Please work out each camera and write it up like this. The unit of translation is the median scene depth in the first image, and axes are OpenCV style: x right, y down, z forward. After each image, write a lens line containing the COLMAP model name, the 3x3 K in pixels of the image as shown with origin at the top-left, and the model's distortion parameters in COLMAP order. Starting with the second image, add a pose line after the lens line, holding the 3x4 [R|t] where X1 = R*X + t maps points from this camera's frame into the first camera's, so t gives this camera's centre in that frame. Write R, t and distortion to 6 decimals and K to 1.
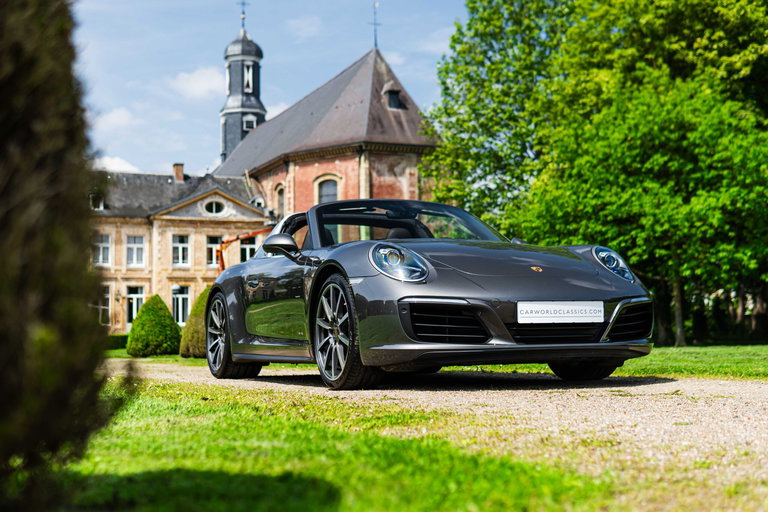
lens RADIAL K [[1054.9, 0, 384.7], [0, 1054.9, 269.5], [0, 0, 1]] dist [-0.043962, -0.107567]
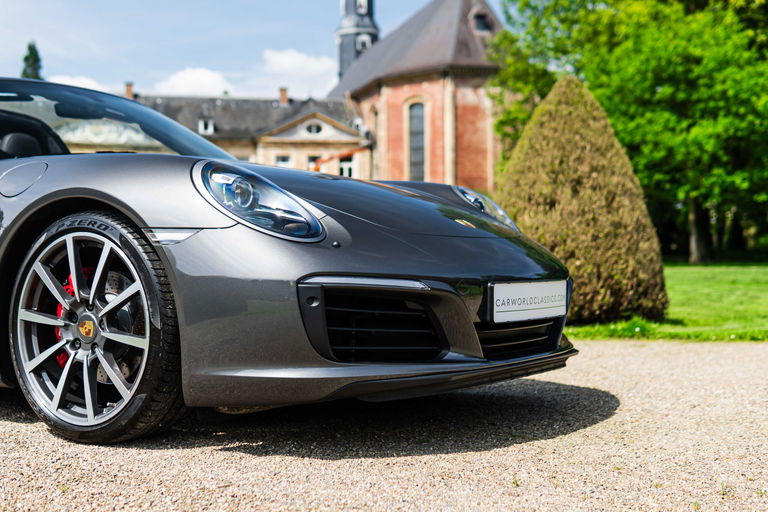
lens RADIAL K [[1130.1, 0, 381.7], [0, 1130.1, 254.1], [0, 0, 1]] dist [-0.037748, -0.102885]
pose [[0.984770, 0.006301, -0.173748, 0.108456], [0.005780, 0.997604, 0.068942, -0.010938], [0.173766, -0.068896, 0.982374, -0.129178]]
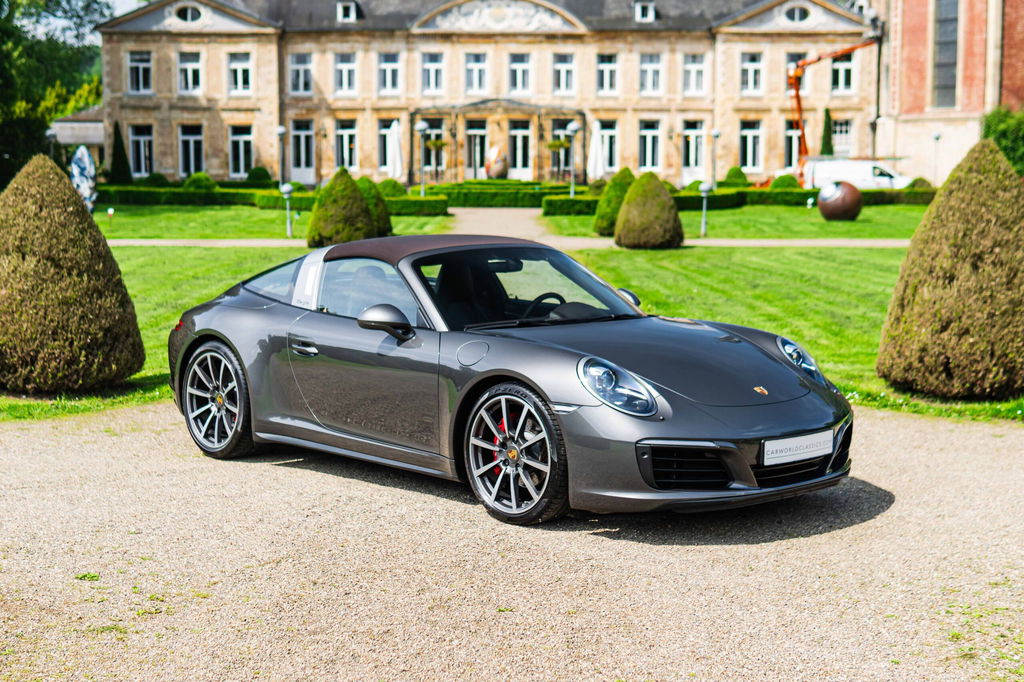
lens RADIAL K [[1666.6, 0, 477.6], [0, 1666.6, 372.5], [0, 0, 1]] dist [-0.025750, -0.242196]
pose [[0.908699, 0.067205, -0.412007, 0.138898], [0.013906, 0.981536, 0.190773, -0.037592], [0.417220, -0.179085, 0.890986, -0.202098]]
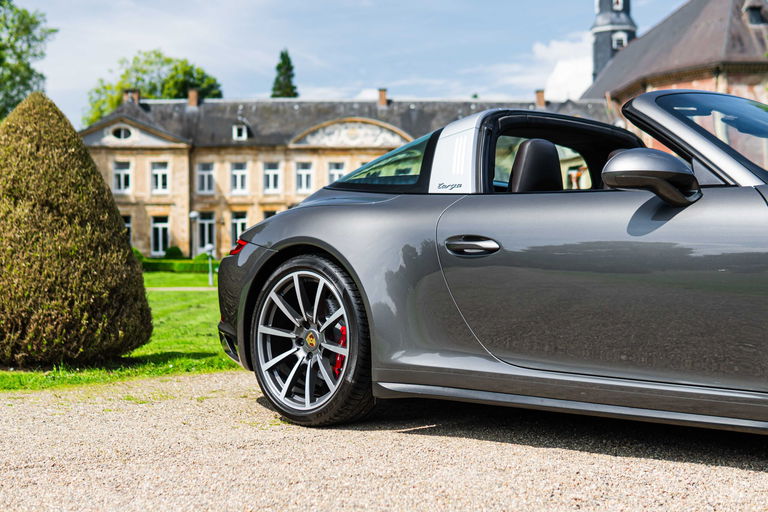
lens RADIAL K [[1166.7, 0, 357.8], [0, 1166.7, 252.2], [0, 0, 1]] dist [-0.035447, -0.175369]
pose [[0.925020, 0.006820, -0.379857, 0.075985], [0.016510, 0.998173, 0.058127, -0.012368], [0.379559, -0.060040, 0.923217, -0.132662]]
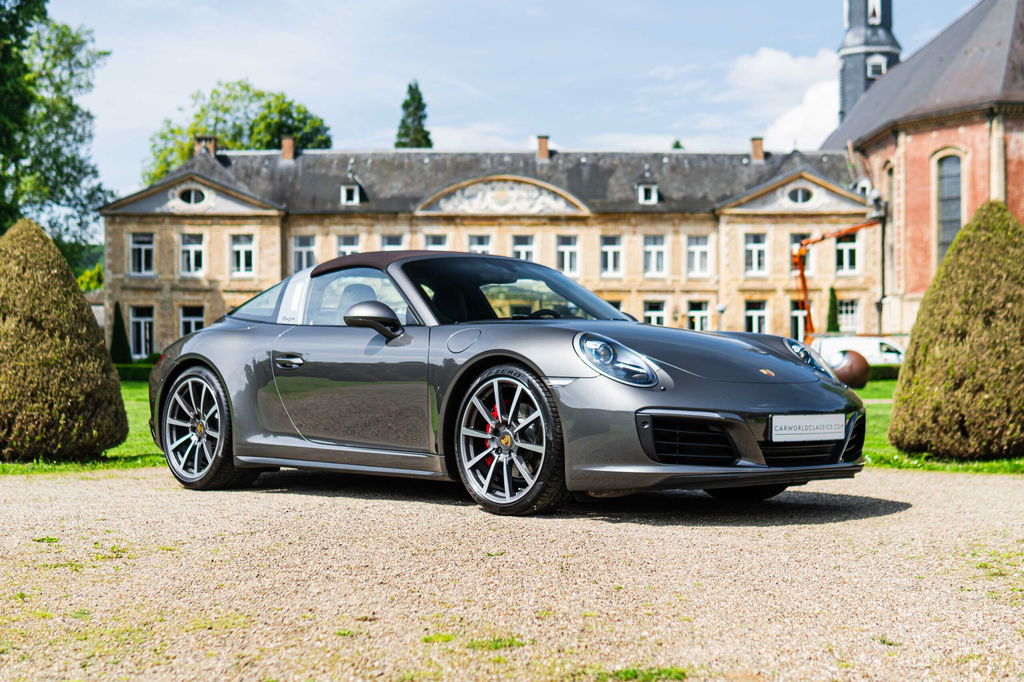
lens RADIAL K [[1688.6, 0, 491.9], [0, 1688.6, 363.8], [0, 0, 1]] dist [-0.034363, -0.195460]
pose [[0.910958, 0.012495, -0.412309, 0.138387], [0.014678, 0.997926, 0.062673, -0.017851], [0.412237, -0.063145, 0.908886, -0.198824]]
